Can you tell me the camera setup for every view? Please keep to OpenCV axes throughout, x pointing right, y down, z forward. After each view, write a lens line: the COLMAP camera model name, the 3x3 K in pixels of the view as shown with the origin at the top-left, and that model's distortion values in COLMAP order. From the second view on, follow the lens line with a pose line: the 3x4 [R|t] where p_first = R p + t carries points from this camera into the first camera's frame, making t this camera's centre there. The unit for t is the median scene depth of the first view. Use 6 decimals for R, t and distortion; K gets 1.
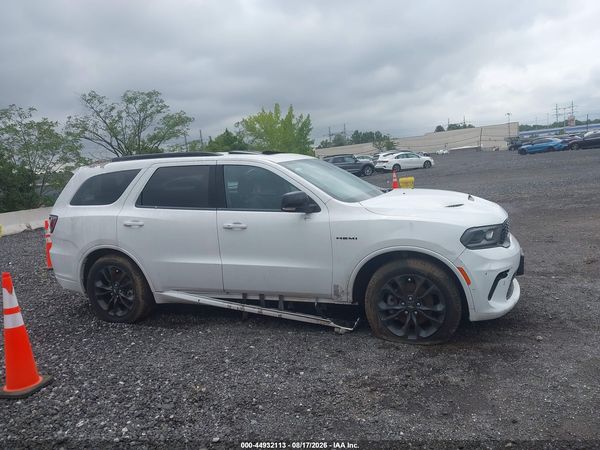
lens RADIAL K [[473.8, 0, 304.1], [0, 473.8, 226.3], [0, 0, 1]] dist [0.042572, -0.045583]
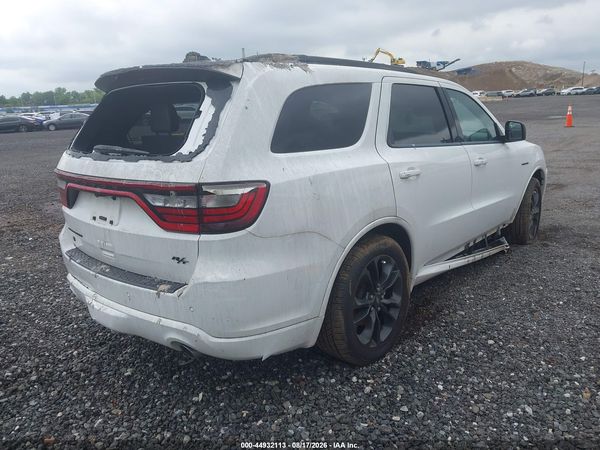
lens RADIAL K [[472.9, 0, 309.1], [0, 472.9, 229.4], [0, 0, 1]] dist [0.048503, -0.049819]
pose [[0.333424, -0.163476, 0.928495, -0.918166], [0.140618, 0.982459, 0.122481, -0.025794], [-0.932231, 0.089725, 0.350563, 0.865693]]
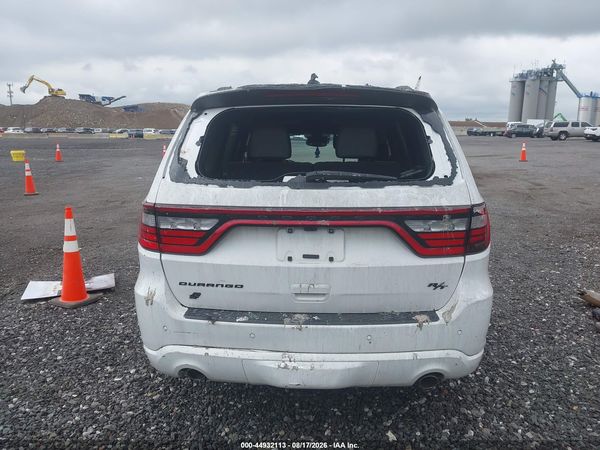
lens RADIAL K [[473.8, 0, 304.1], [0, 473.8, 226.3], [0, 0, 1]] dist [0.042572, -0.045583]
pose [[-0.304436, -0.089716, 0.948298, -0.920628], [0.155711, 0.977475, 0.142465, -0.091379], [-0.939720, 0.191032, -0.283609, 1.343613]]
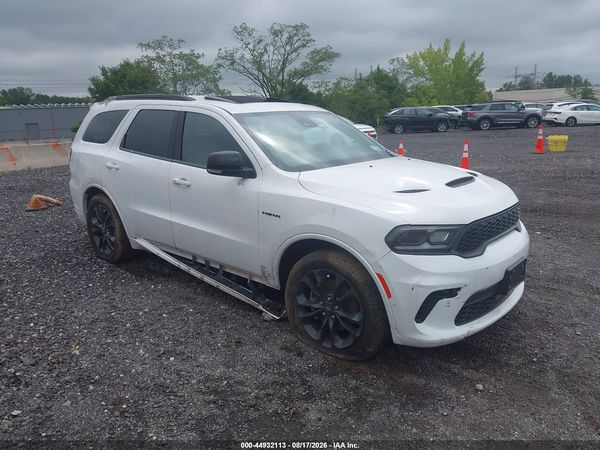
lens RADIAL K [[473.8, 0, 304.1], [0, 473.8, 226.3], [0, 0, 1]] dist [0.042572, -0.045583]
pose [[0.935150, 0.149058, -0.321366, 0.329705], [-0.107875, 0.983905, 0.142456, -0.062575], [0.337427, -0.098550, 0.936179, 0.186154]]
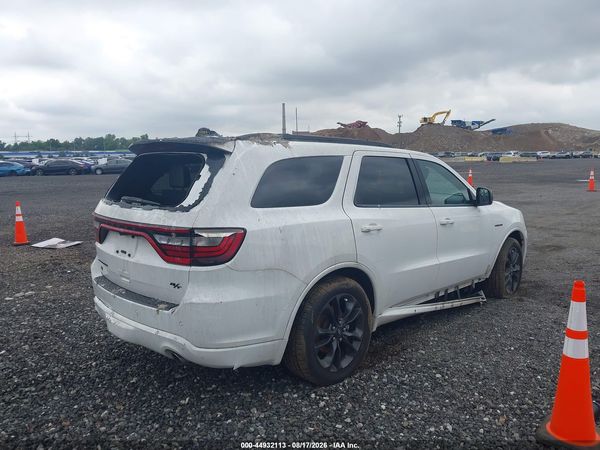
lens RADIAL K [[473.8, 0, 304.1], [0, 473.8, 226.3], [0, 0, 1]] dist [0.042572, -0.045583]
pose [[0.406538, -0.041040, 0.912712, -1.013997], [0.096223, 0.995358, 0.001897, -0.018913], [-0.908553, 0.087053, 0.408599, 0.752078]]
